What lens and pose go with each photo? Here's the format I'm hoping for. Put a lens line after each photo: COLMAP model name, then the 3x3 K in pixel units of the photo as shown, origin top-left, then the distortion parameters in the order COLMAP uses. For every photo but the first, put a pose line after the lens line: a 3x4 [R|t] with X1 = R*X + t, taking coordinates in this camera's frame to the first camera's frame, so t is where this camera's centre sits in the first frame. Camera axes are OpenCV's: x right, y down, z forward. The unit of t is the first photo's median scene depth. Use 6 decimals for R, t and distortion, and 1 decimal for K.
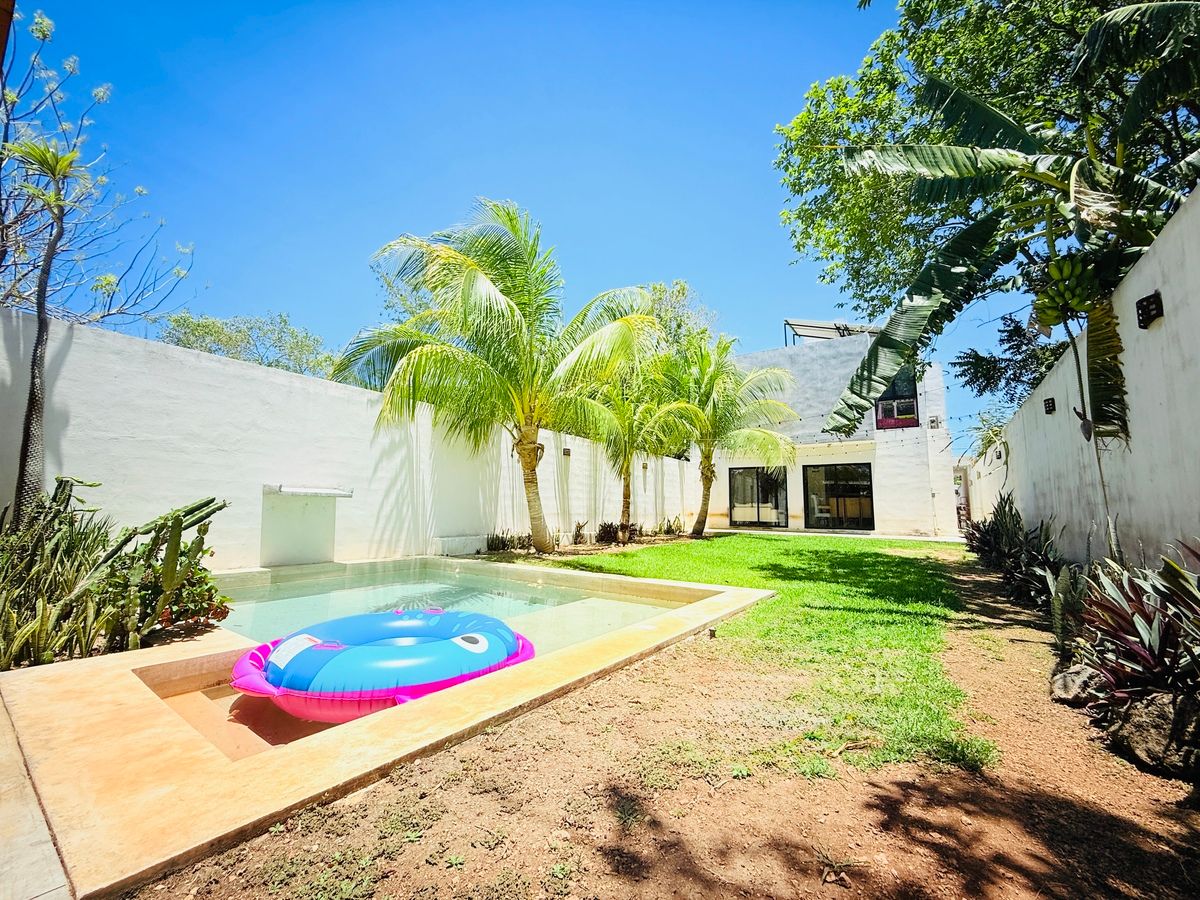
lens RADIAL K [[477.4, 0, 593.1], [0, 477.4, 452.4], [0, 0, 1]] dist [0.000485, 0.000972]
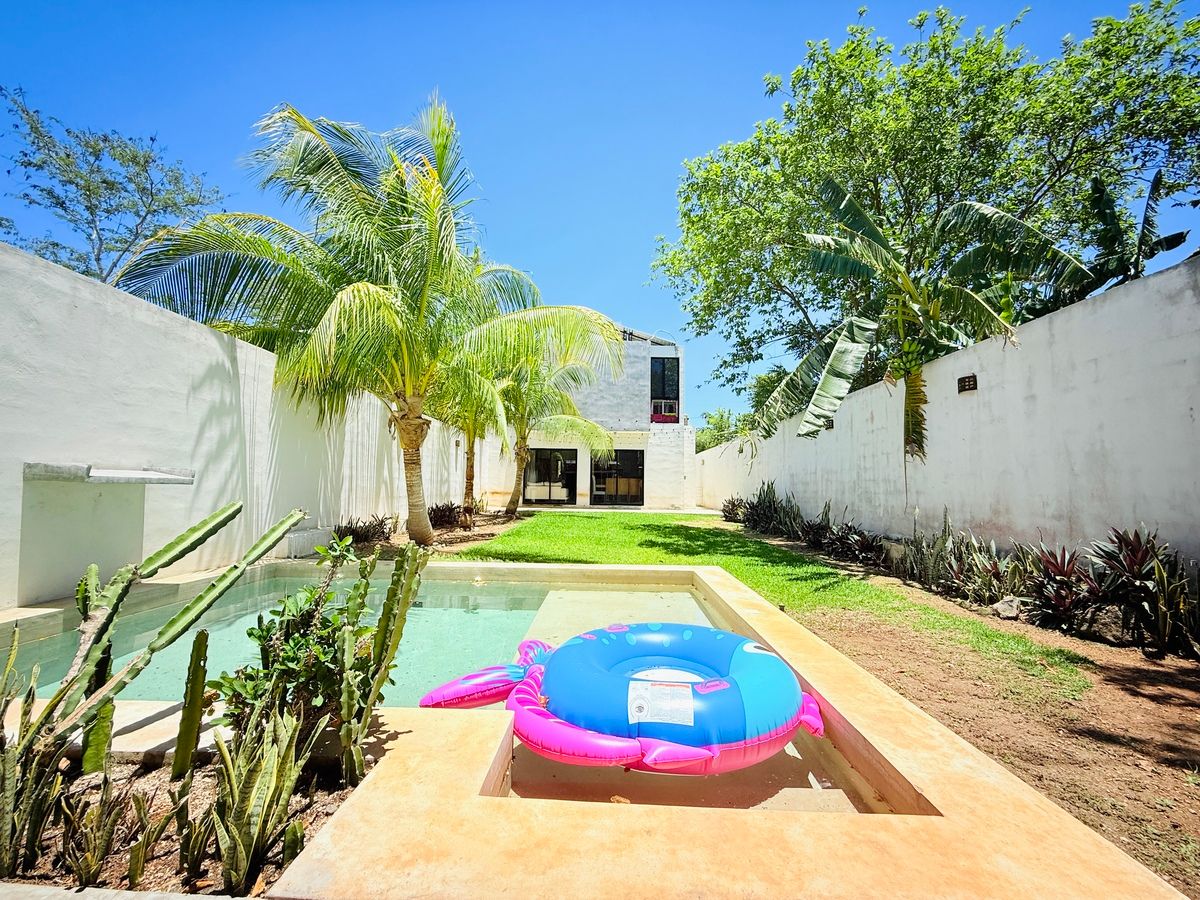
lens RADIAL K [[477.4, 0, 596.0], [0, 477.4, 451.7], [0, 0, 1]] dist [0.000485, 0.000972]
pose [[0.830935, 0.039056, 0.554997, -0.364871], [-0.068744, 0.997096, 0.032755, -0.009645], [-0.552106, -0.065370, 0.831207, 0.126546]]
